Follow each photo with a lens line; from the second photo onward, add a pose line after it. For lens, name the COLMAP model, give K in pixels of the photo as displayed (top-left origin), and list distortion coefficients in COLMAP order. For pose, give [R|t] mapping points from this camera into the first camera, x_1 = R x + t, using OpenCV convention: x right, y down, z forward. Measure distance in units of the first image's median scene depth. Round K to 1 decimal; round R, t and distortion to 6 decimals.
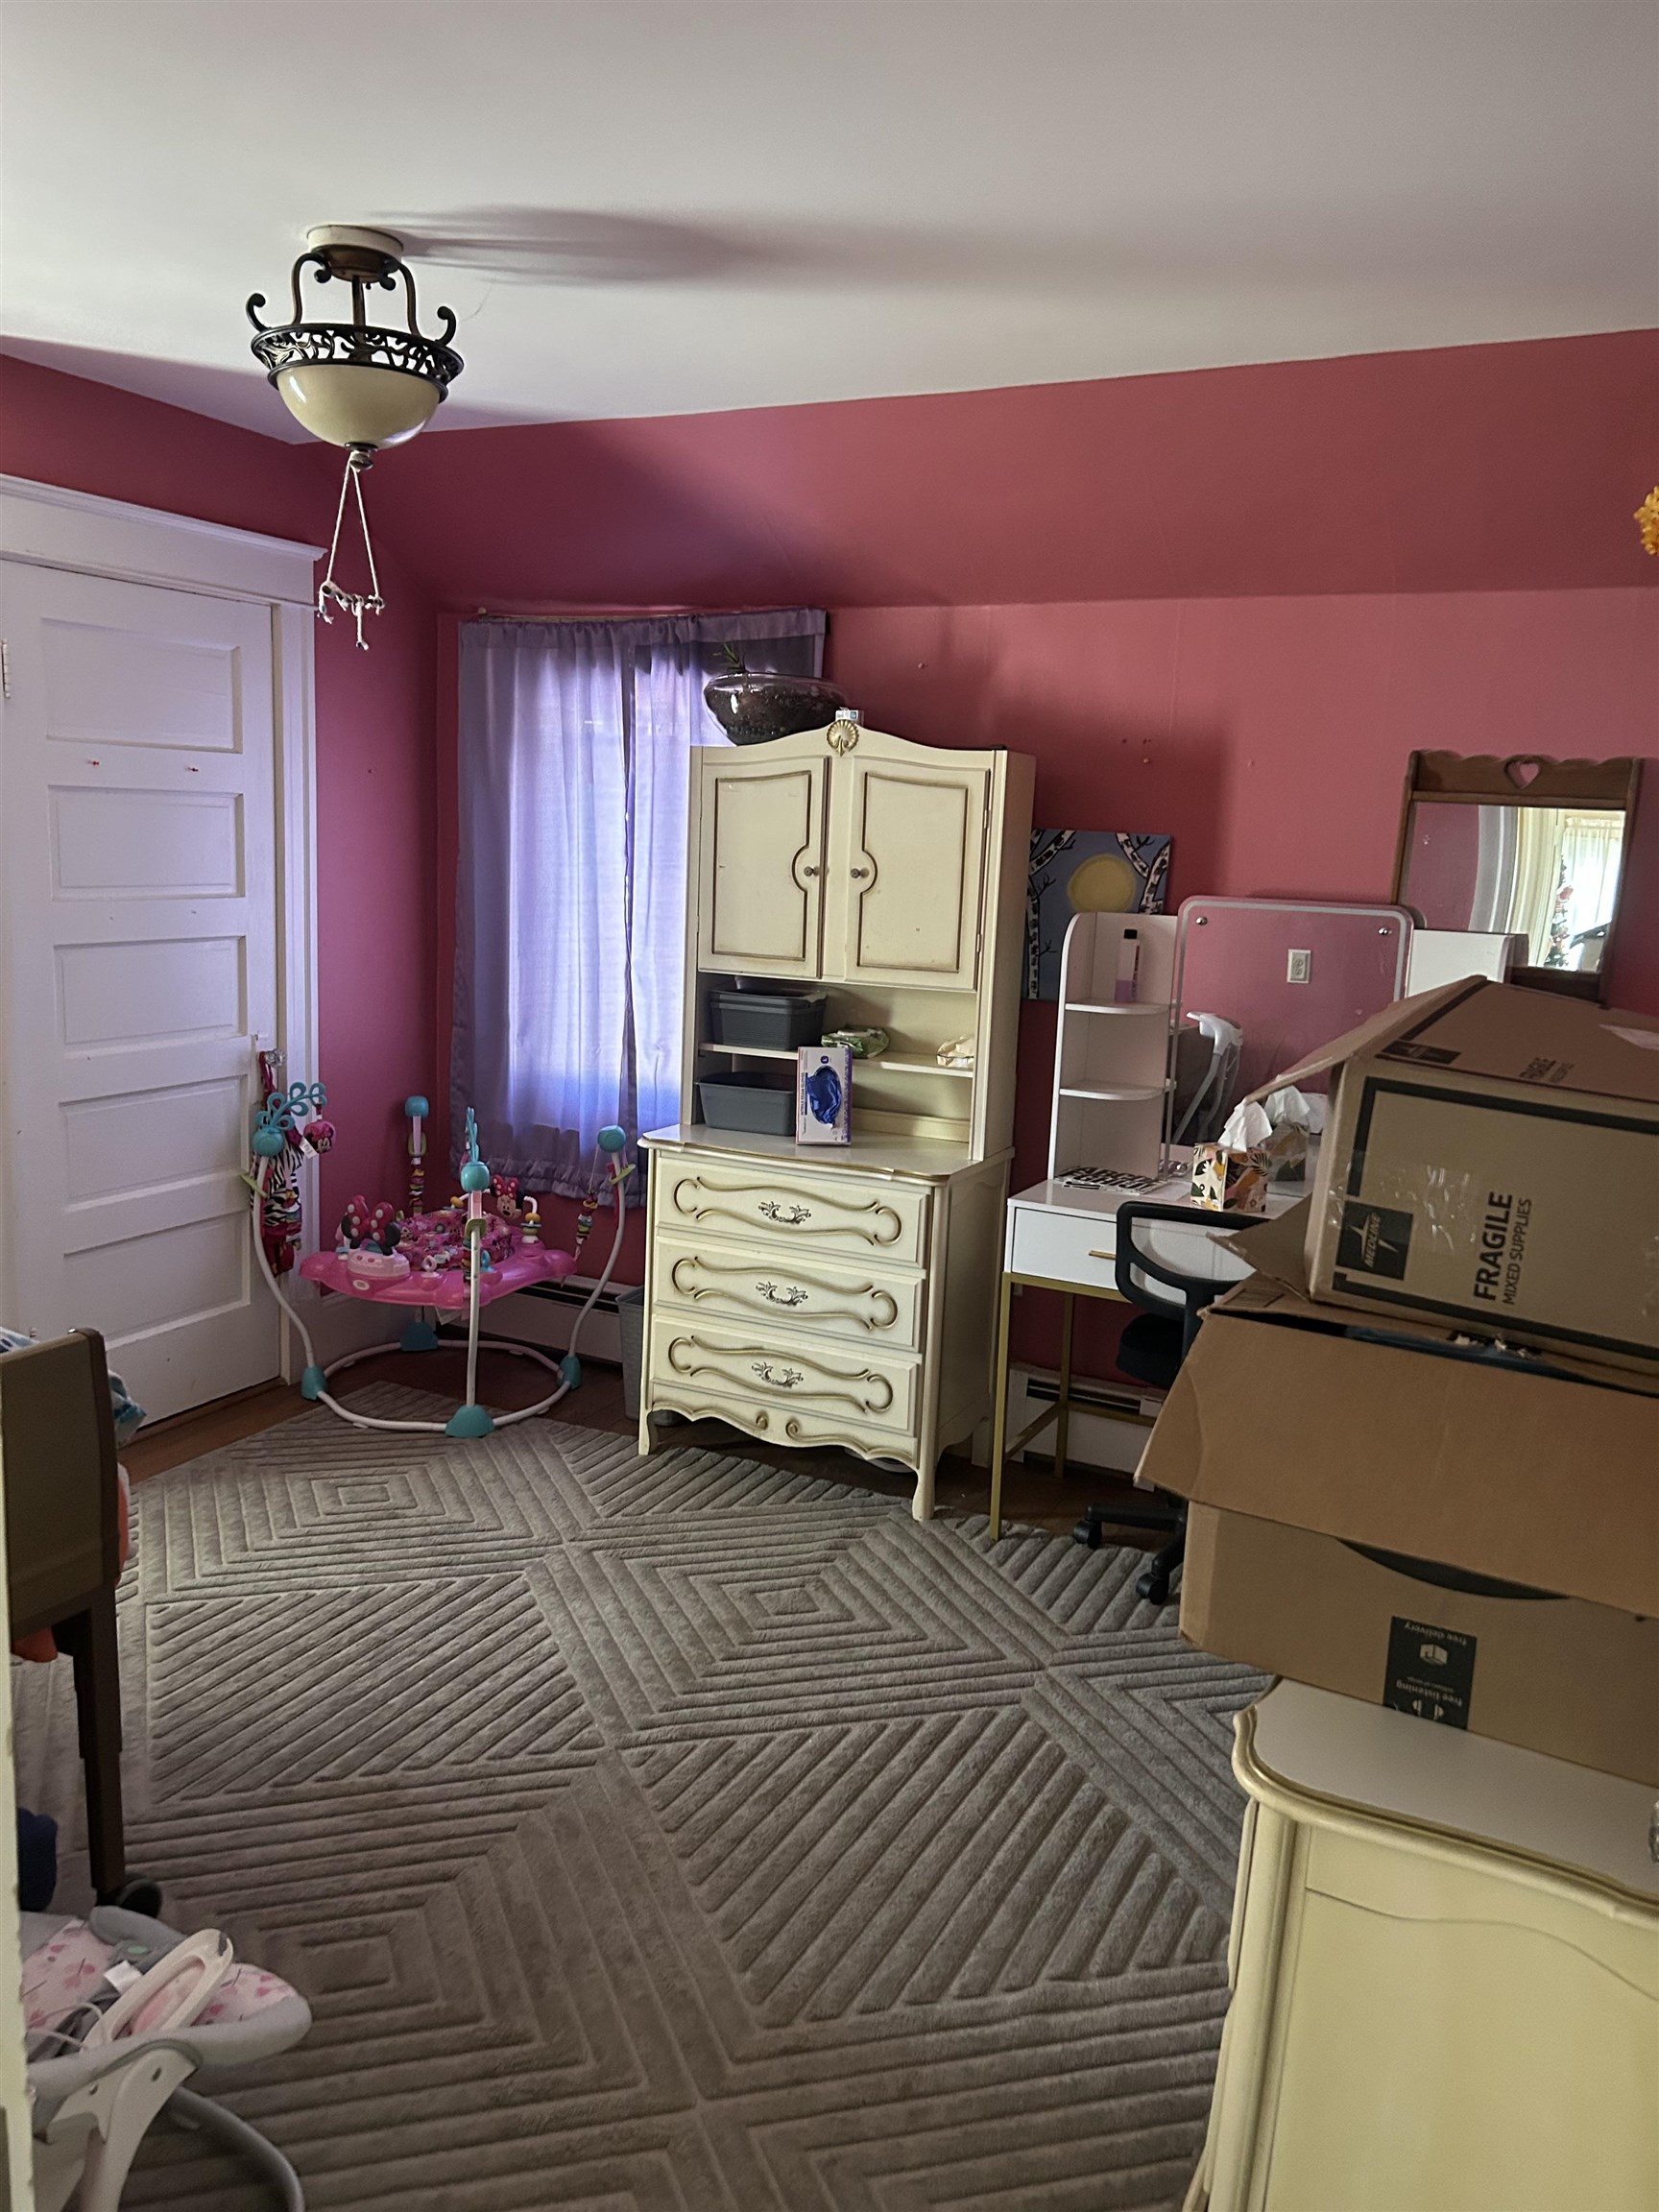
lens RADIAL K [[1686.7, 0, 843.9], [0, 1686.7, 1114.9], [0, 0, 1]] dist [0.043148, -0.051700]
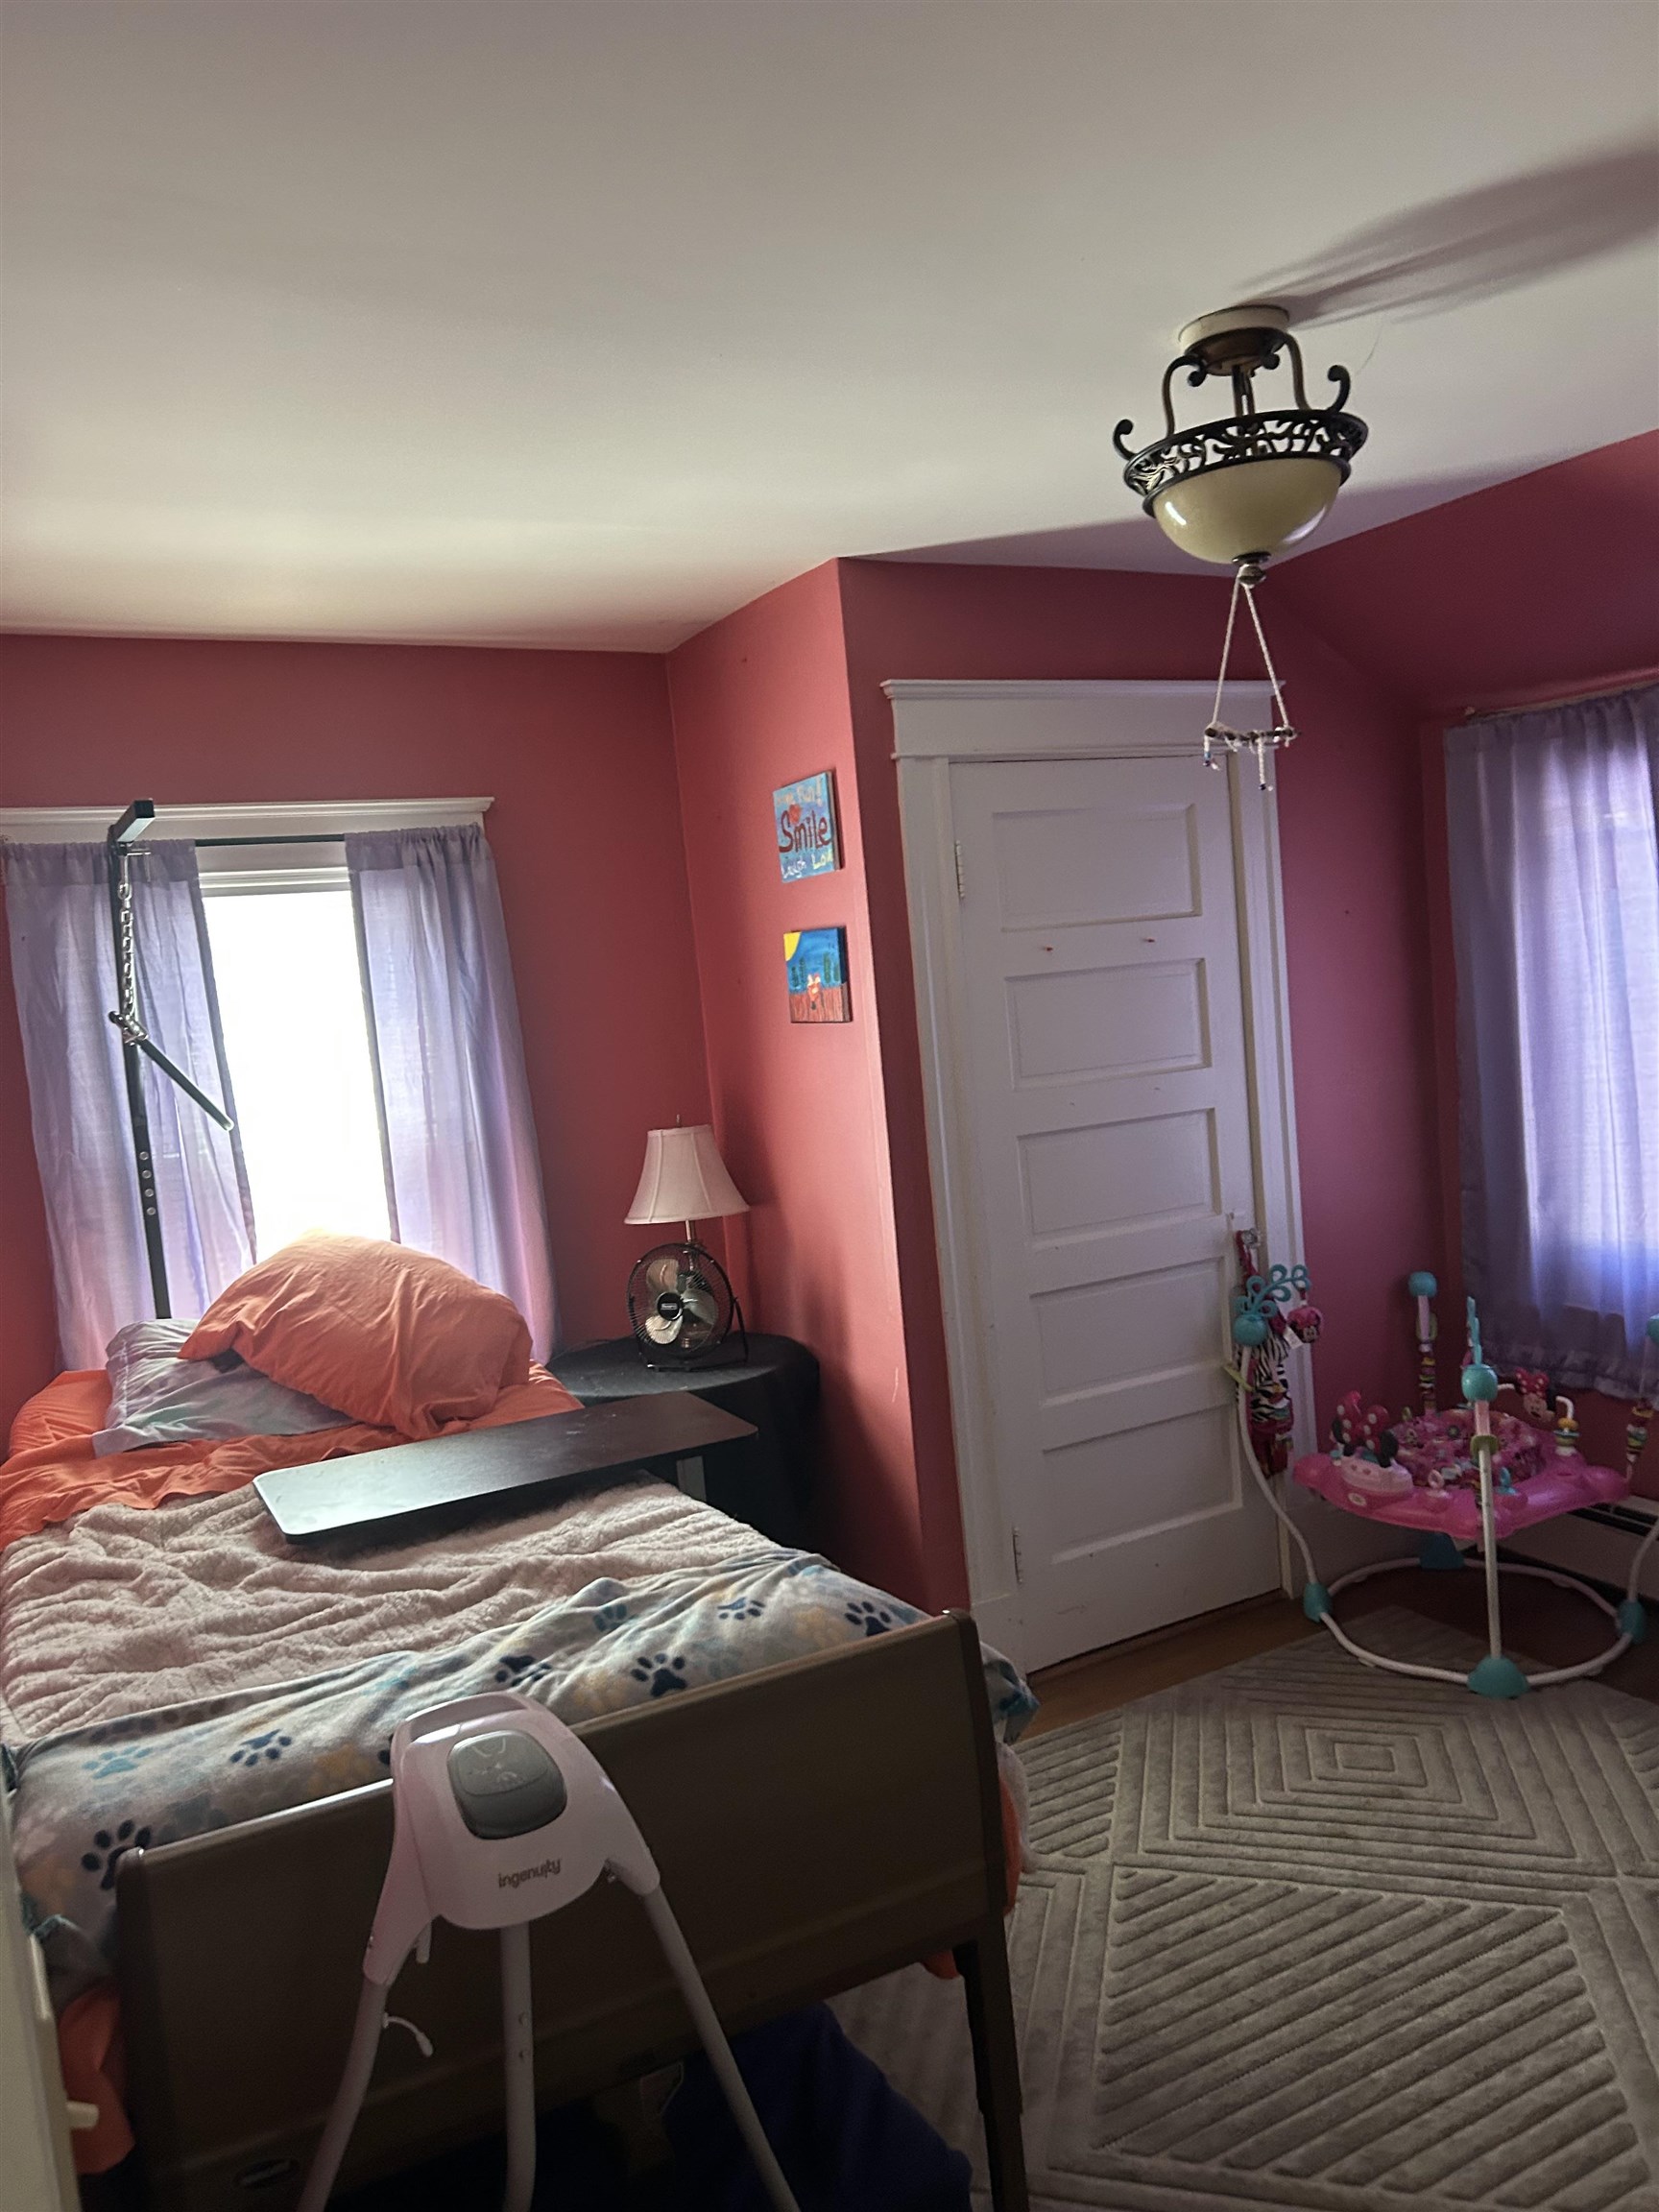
lens RADIAL K [[1686.7, 0, 830.0], [0, 1686.7, 1116.7], [0, 0, 1]] dist [0.043148, -0.051700]
pose [[0.811409, -0.063460, -0.581024, 0.014006], [0.021714, 0.996675, -0.078535, -0.034212], [0.584076, 0.051108, 0.810088, 0.133360]]
